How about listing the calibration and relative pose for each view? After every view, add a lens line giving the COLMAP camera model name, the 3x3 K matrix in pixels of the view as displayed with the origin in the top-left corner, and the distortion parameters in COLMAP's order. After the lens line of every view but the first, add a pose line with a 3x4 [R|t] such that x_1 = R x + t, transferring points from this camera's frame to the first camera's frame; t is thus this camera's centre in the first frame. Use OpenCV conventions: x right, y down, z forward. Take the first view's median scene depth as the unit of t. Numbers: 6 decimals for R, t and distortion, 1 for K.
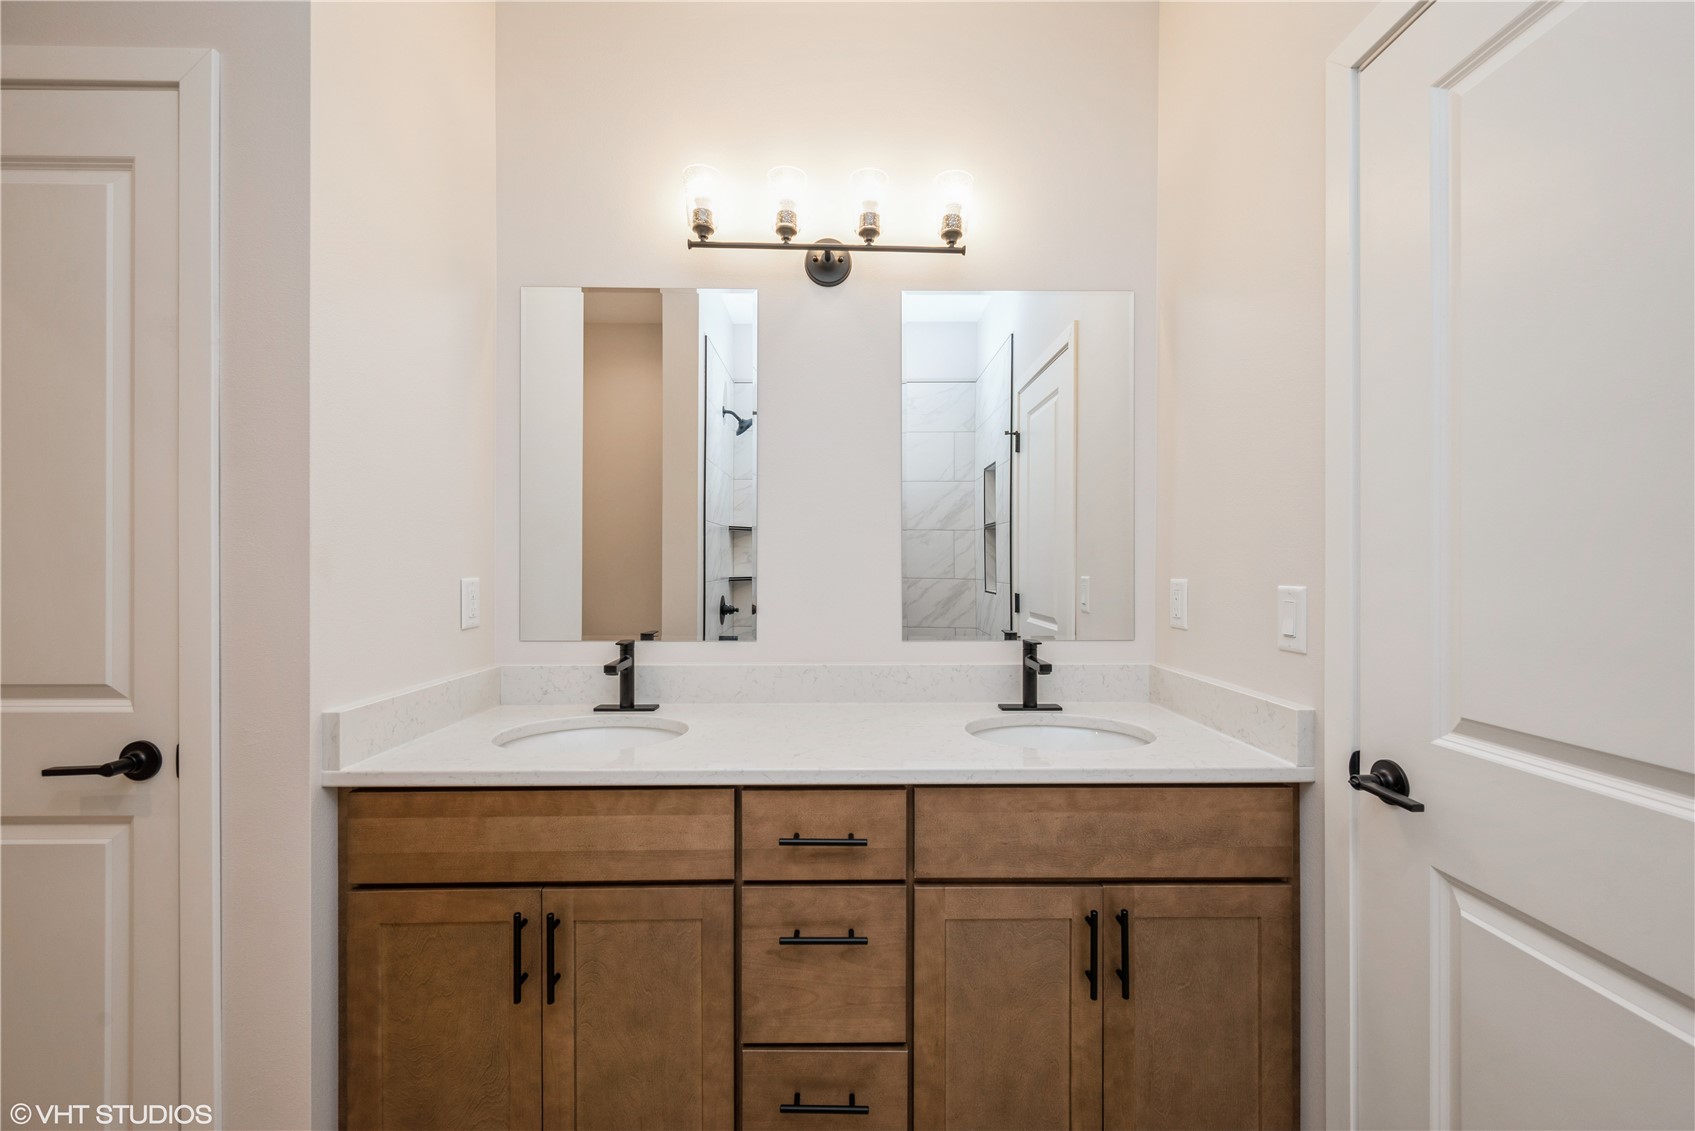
lens RADIAL K [[677.2, 0, 847.5], [0, 677.2, 565.5], [0, 0, 1]] dist [0.000232, 0.000198]
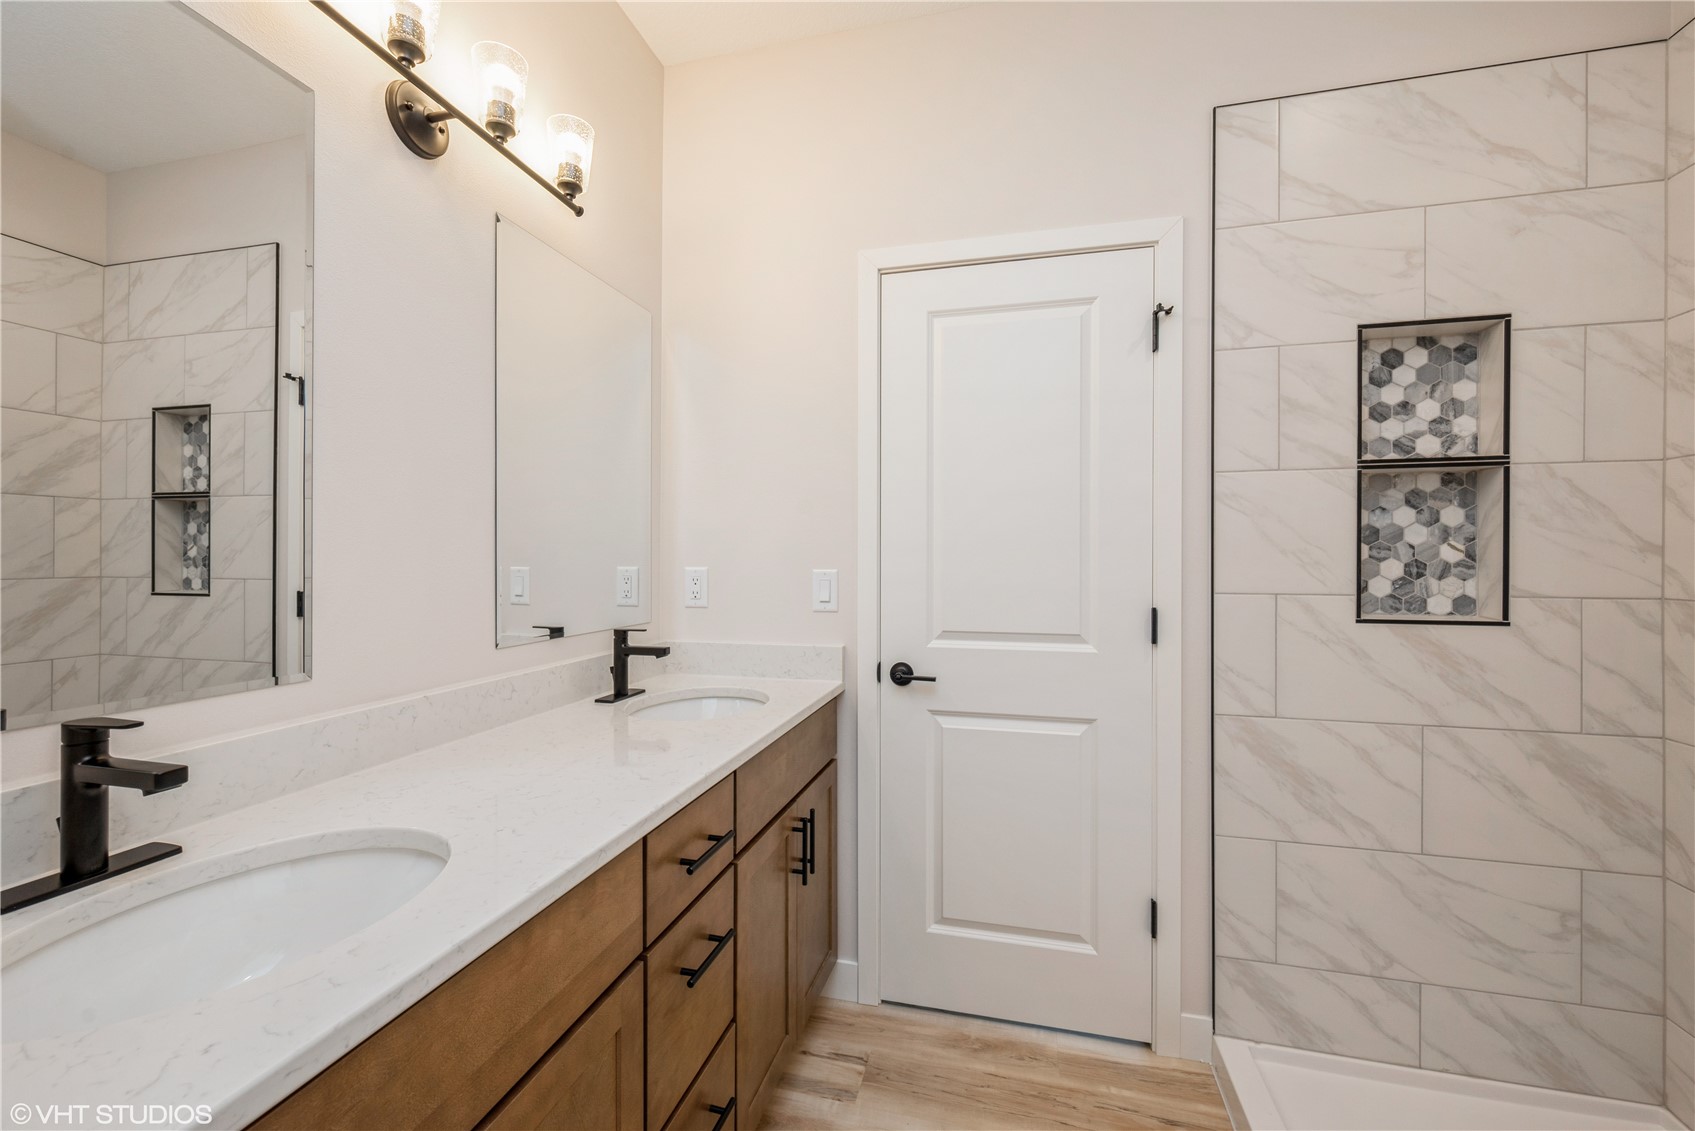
lens RADIAL K [[667.4, 0, 857.6], [0, 667.4, 565.4], [0, 0, 1]] dist [-0.000479, -0.000239]
pose [[0.253261, -0.009984, 0.967346, -0.659733], [-0.002754, 0.999935, 0.011042, 0.002910], [-0.967394, -0.005461, 0.253217, 0.436990]]
